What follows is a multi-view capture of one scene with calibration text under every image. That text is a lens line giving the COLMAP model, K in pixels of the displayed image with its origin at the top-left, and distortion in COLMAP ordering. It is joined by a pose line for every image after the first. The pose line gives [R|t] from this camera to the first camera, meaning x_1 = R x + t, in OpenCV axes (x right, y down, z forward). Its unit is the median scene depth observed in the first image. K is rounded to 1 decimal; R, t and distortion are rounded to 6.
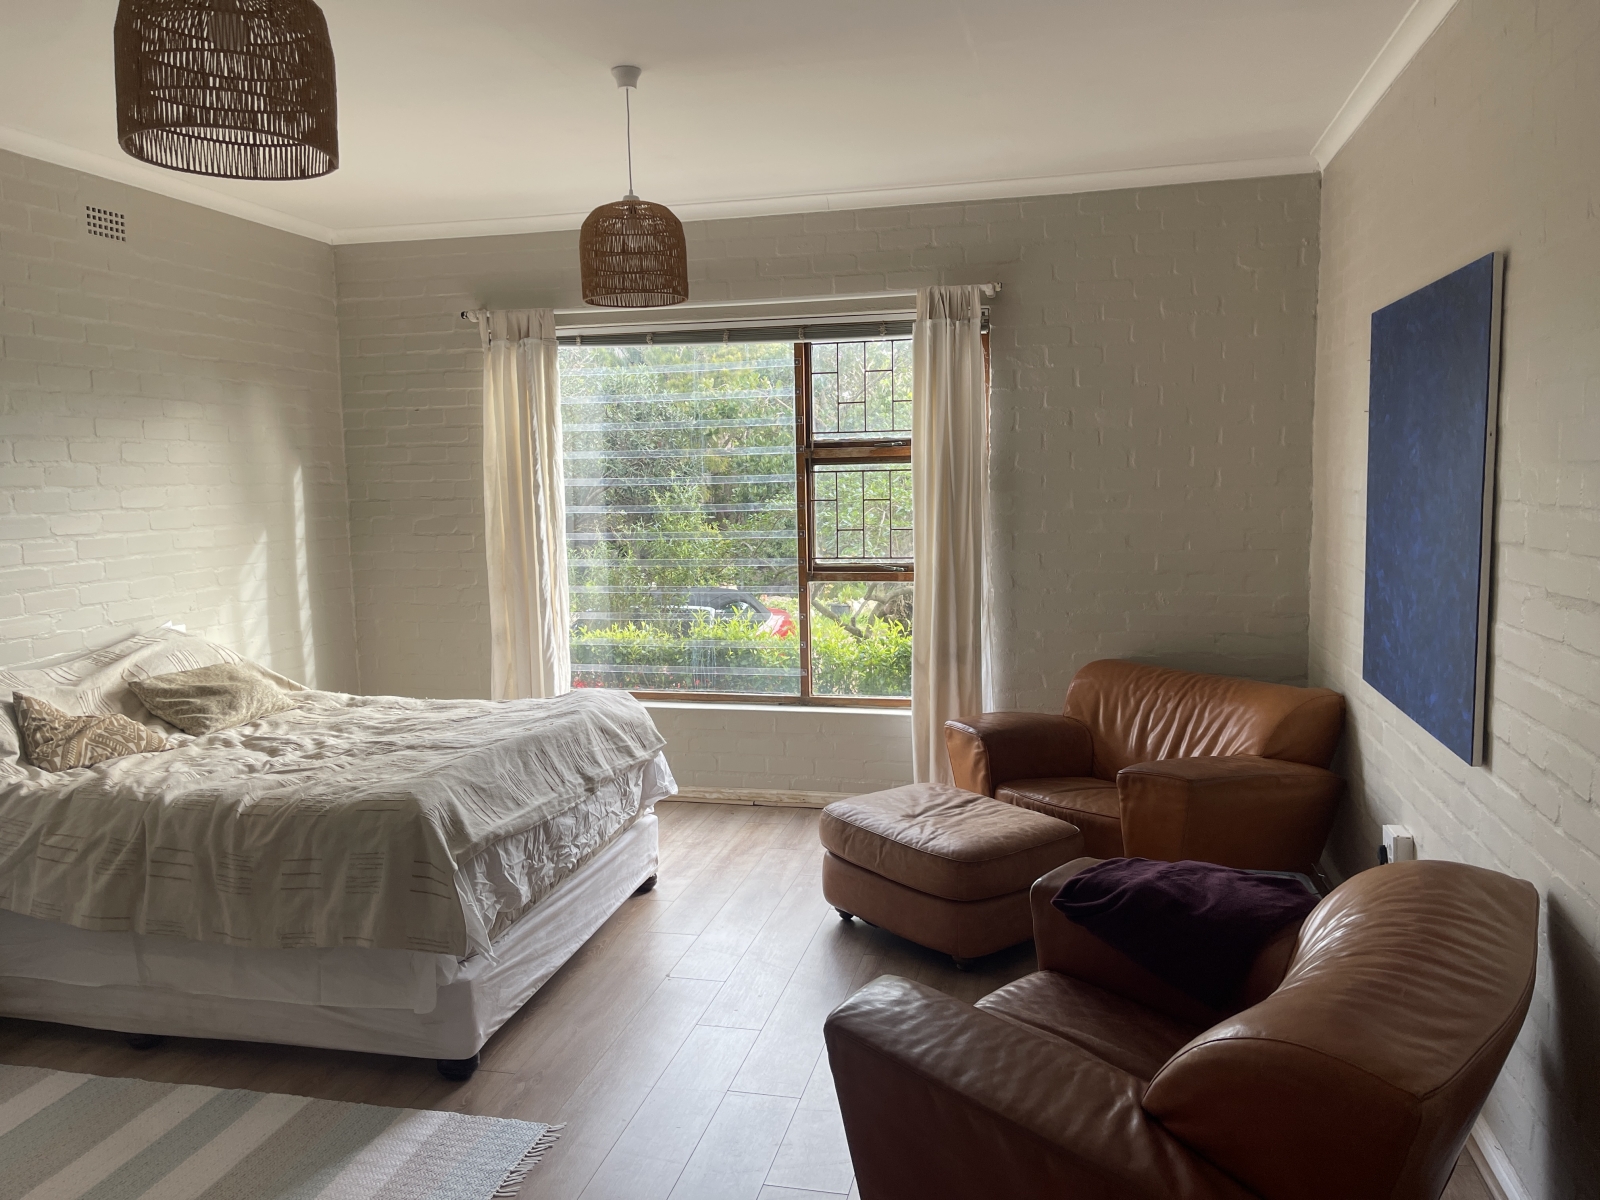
lens RADIAL K [[1191.8, 0, 800.0], [0, 1191.8, 600.0], [0, 0, 1]] dist [0.098283, -0.137949]
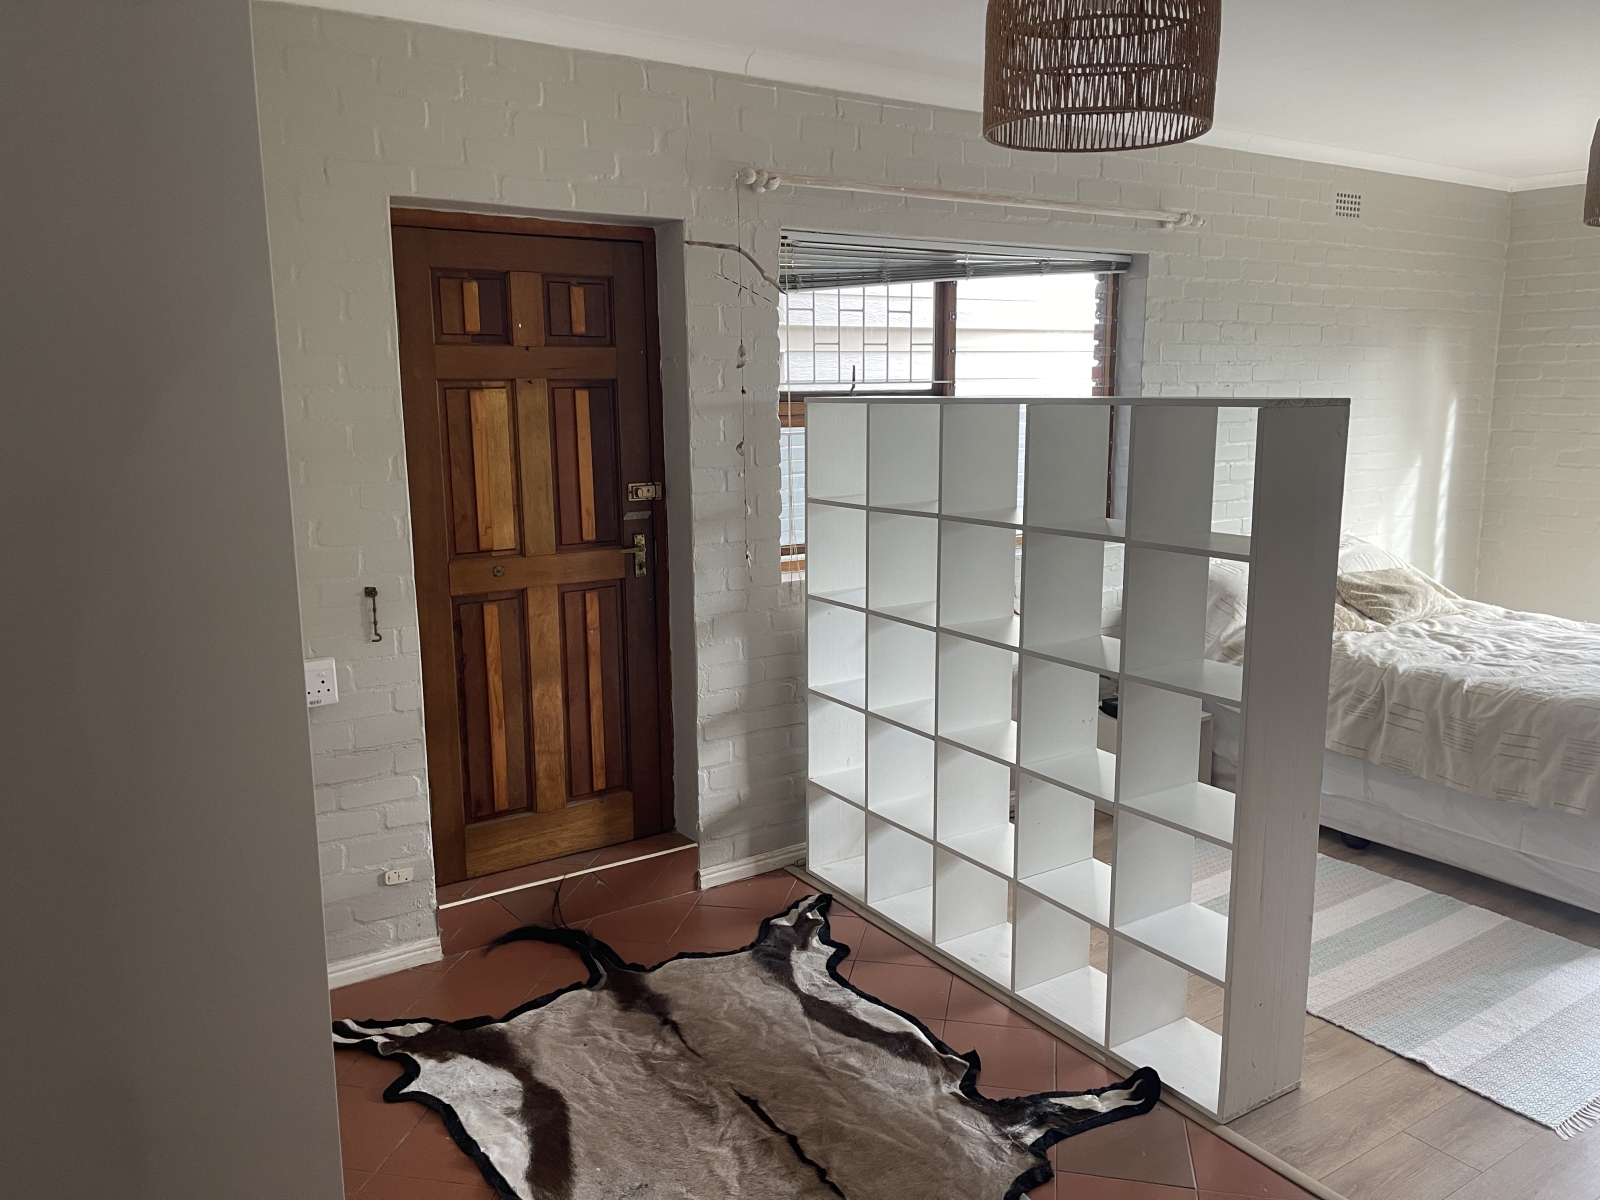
lens RADIAL K [[1191.8, 0, 800.0], [0, 1191.8, 600.0], [0, 0, 1]] dist [0.098283, -0.137949]
pose [[0.722541, 0.135193, -0.677980, -0.090842], [-0.080912, 0.990490, 0.111279, -0.003214], [0.686577, -0.025547, 0.726608, -0.328785]]
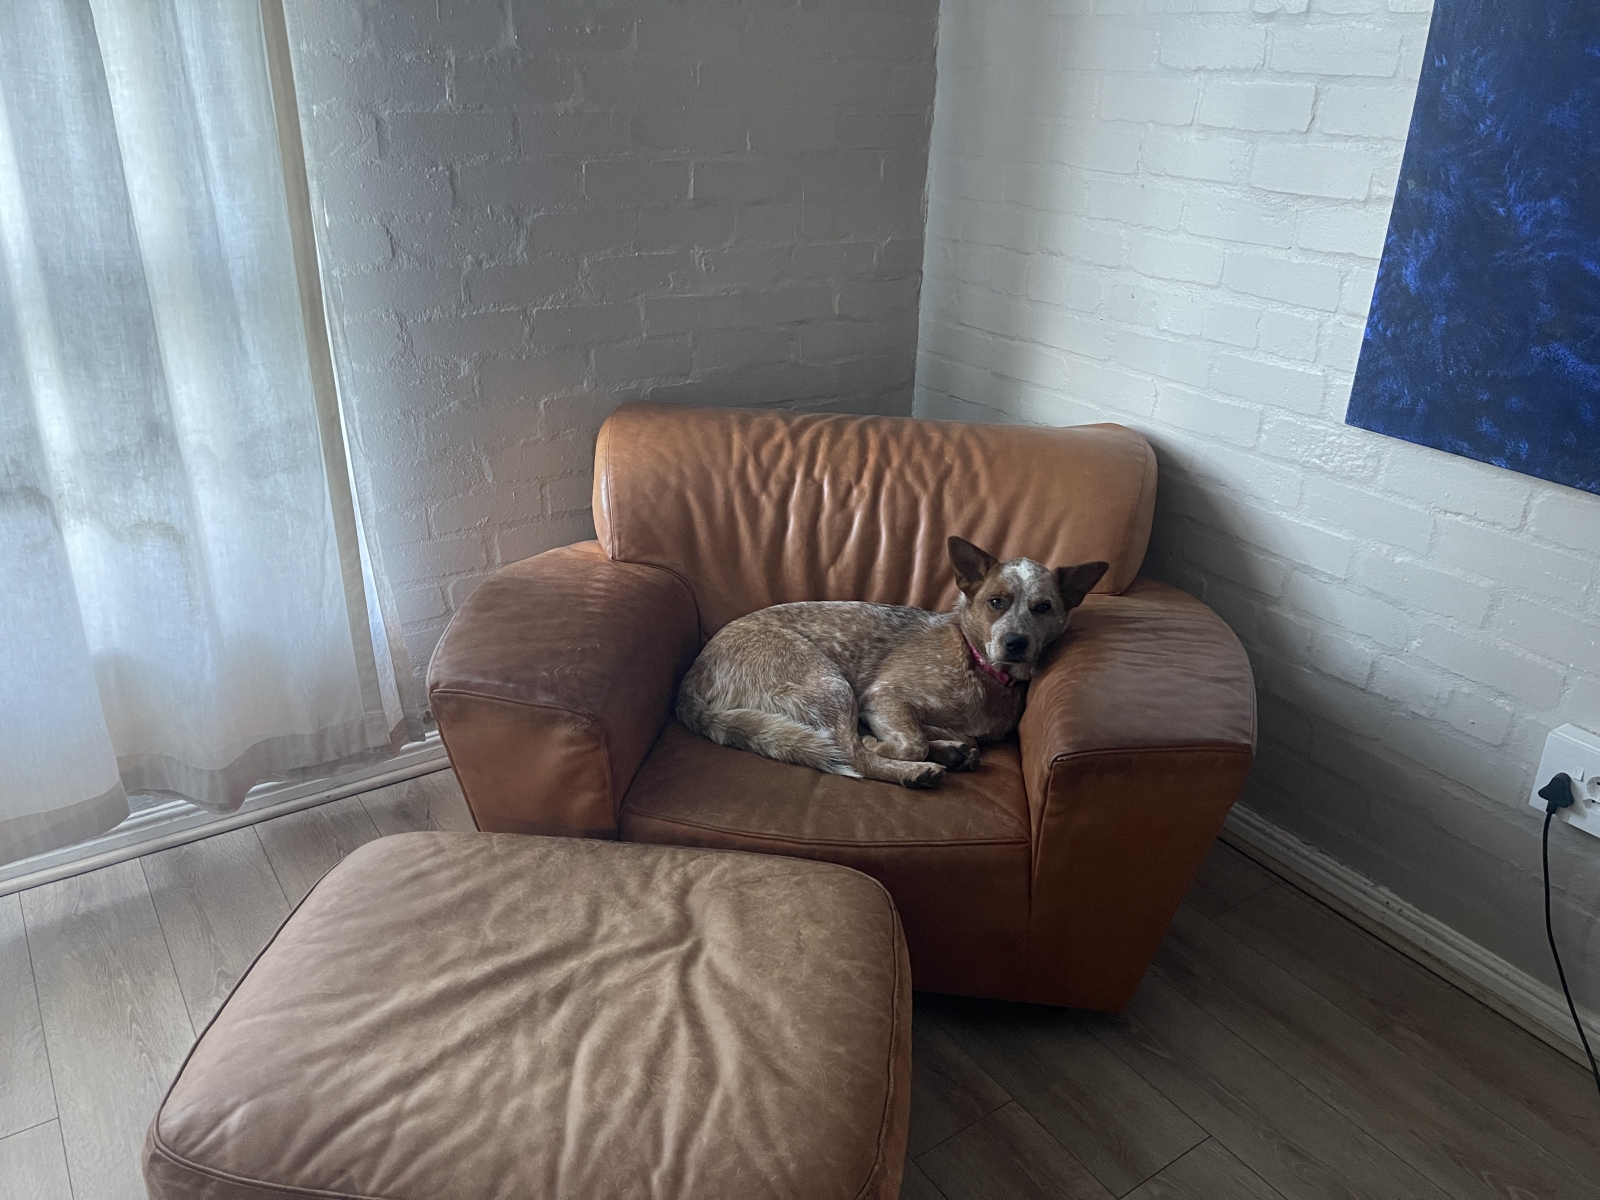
lens RADIAL K [[1191.8, 0, 800.0], [0, 1191.8, 600.0], [0, 0, 1]] dist [0.098283, -0.137949]
pose [[0.679799, -0.277230, 0.678983, -0.046712], [0.042578, 0.939160, 0.340831, -0.046010], [-0.732162, -0.202787, 0.650244, 0.801725]]
